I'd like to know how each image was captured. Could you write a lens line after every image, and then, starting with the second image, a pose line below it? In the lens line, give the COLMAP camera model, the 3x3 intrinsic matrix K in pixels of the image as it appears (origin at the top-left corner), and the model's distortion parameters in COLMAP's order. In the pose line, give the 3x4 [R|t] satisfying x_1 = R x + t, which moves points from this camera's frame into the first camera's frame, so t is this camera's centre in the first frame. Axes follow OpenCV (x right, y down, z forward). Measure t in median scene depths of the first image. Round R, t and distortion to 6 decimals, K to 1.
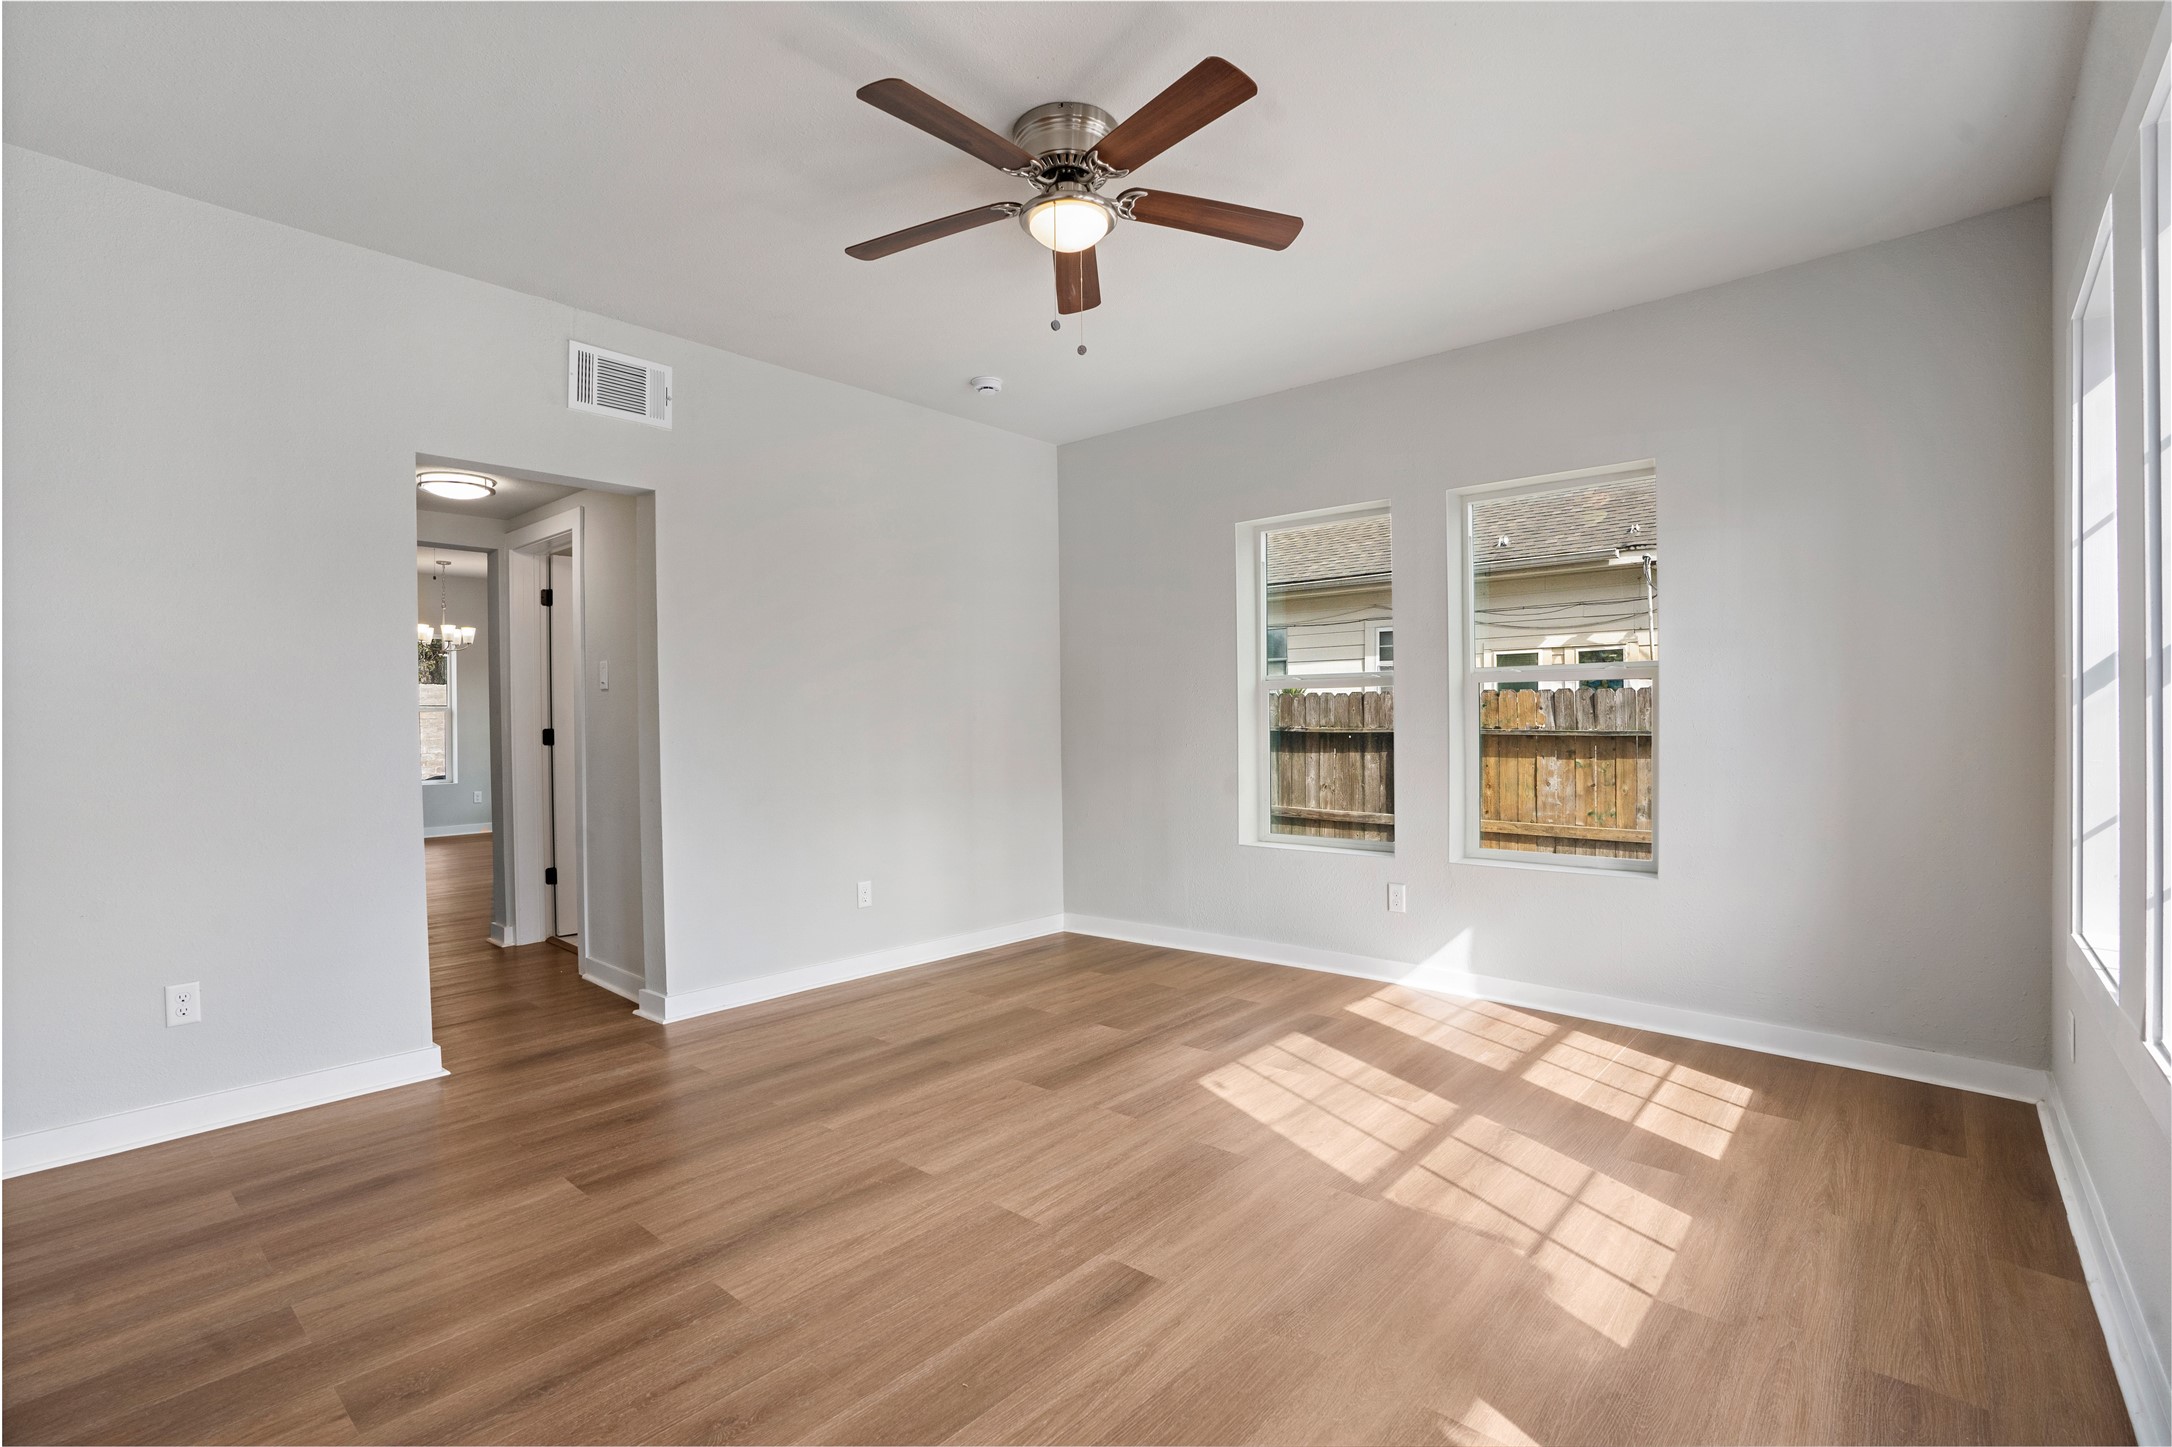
lens RADIAL K [[1023.9, 0, 1086.0], [0, 1023.9, 723.5], [0, 0, 1]] dist [-0.000072, -0.000031]
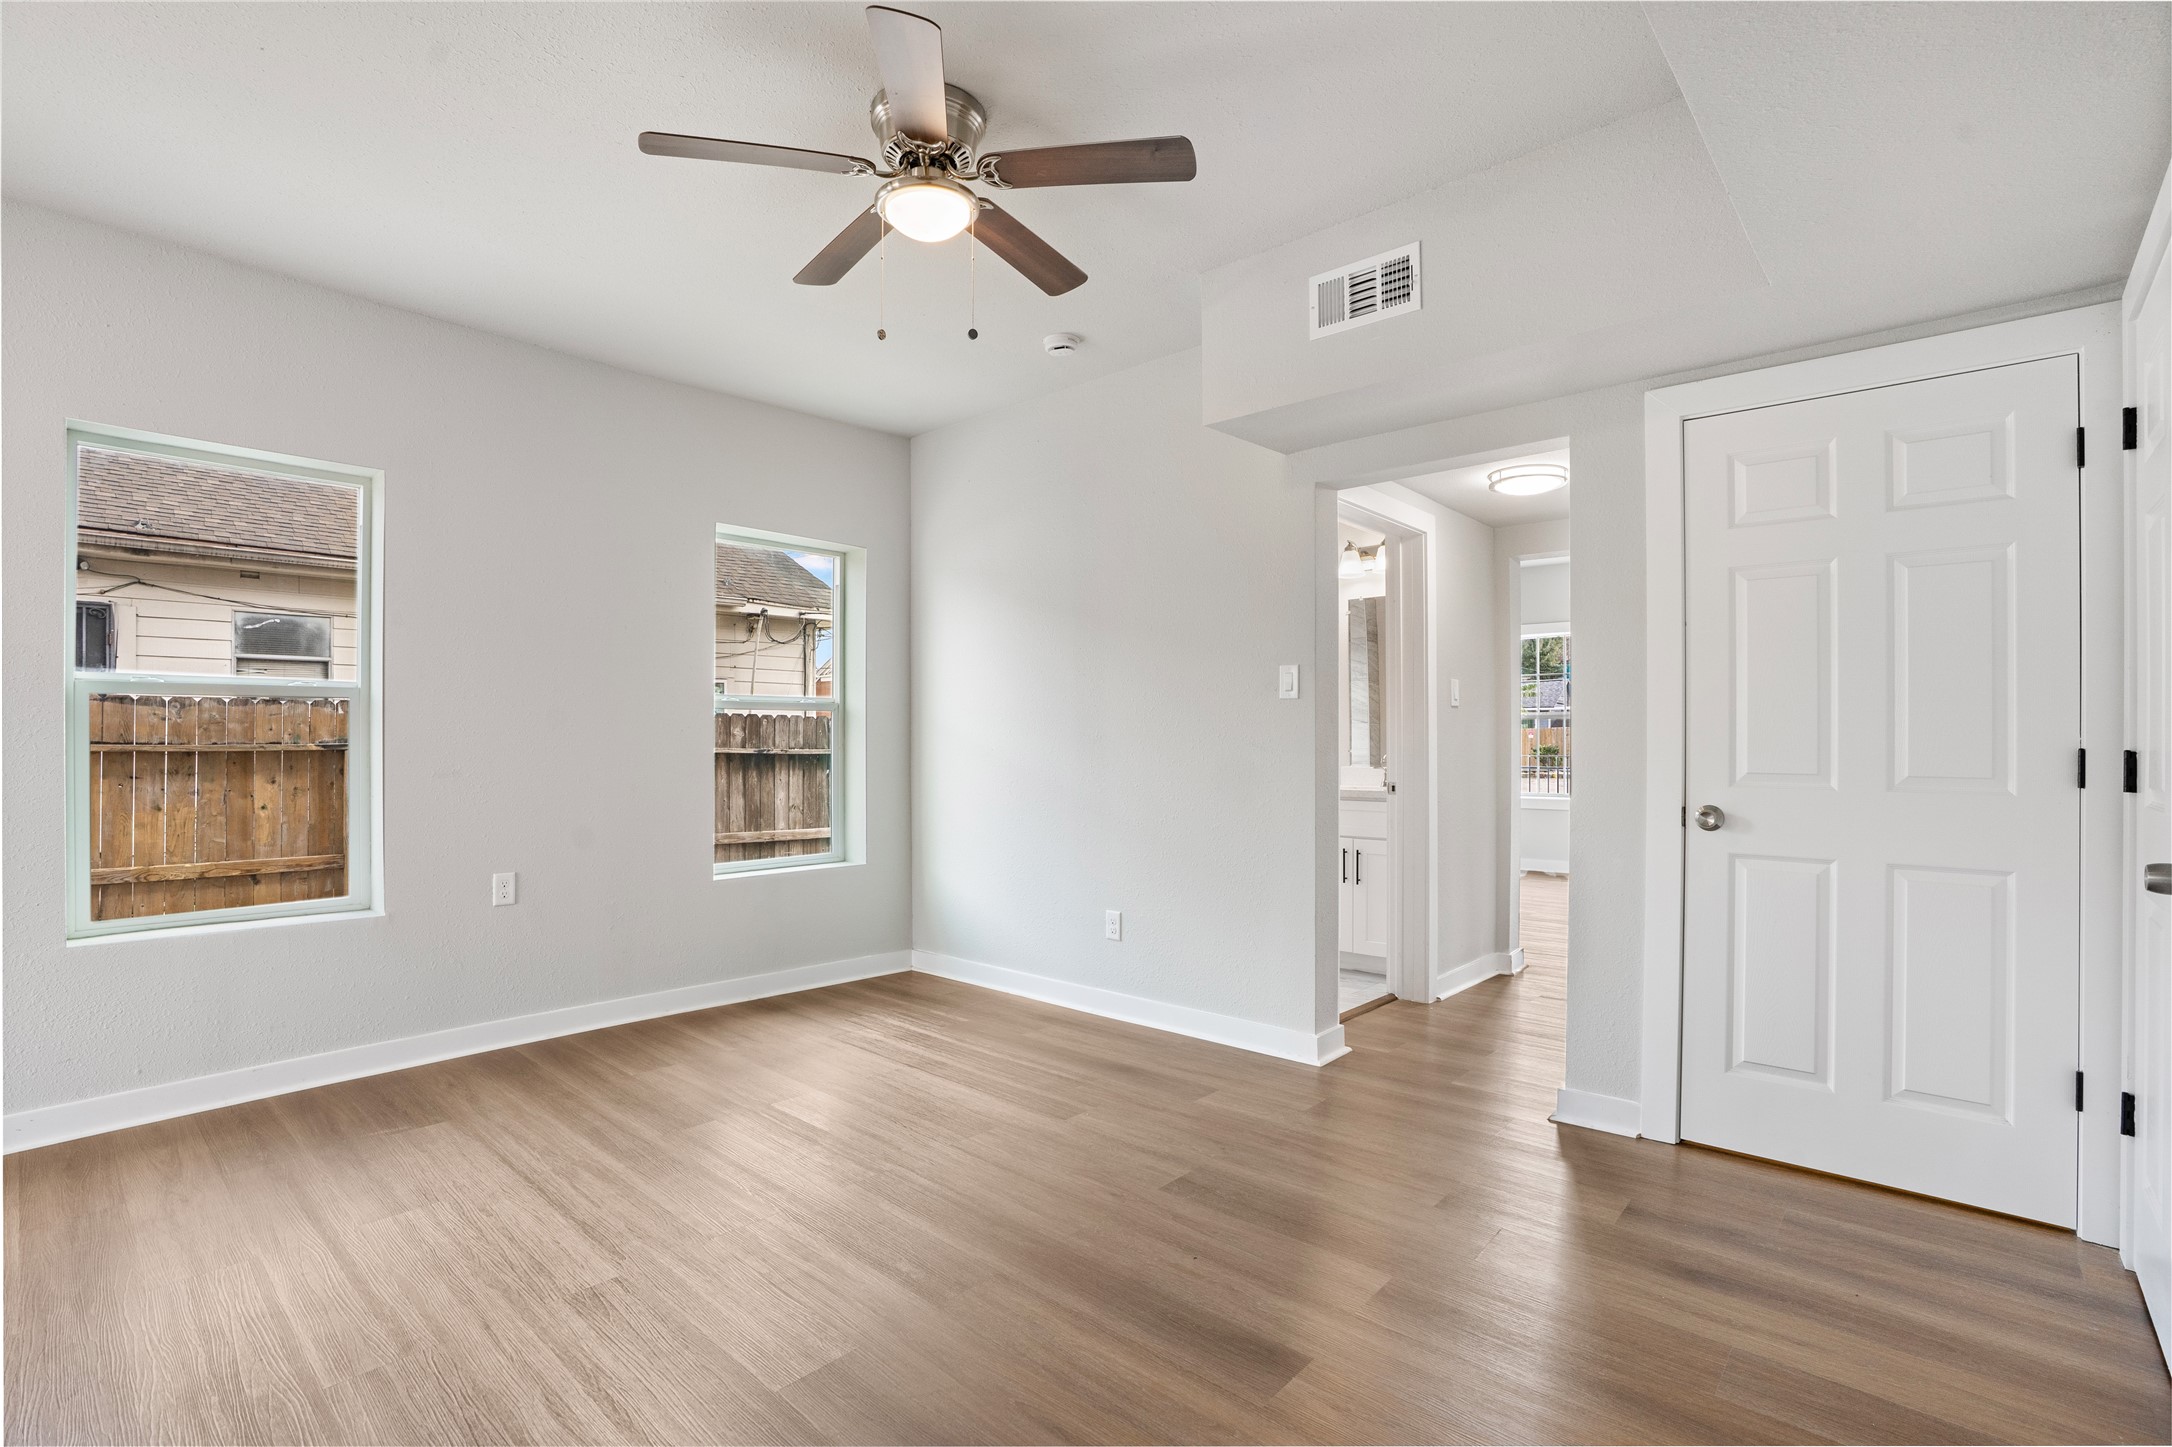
lens RADIAL K [[1023.9, 0, 1086.0], [0, 1023.9, 723.5], [0, 0, 1]] dist [-0.000072, -0.000031]
pose [[0.055342, 0.021945, 0.998226, -0.759656], [0.007526, 0.999721, -0.022395, 0.003451], [-0.998439, 0.008752, 0.055162, 0.646531]]
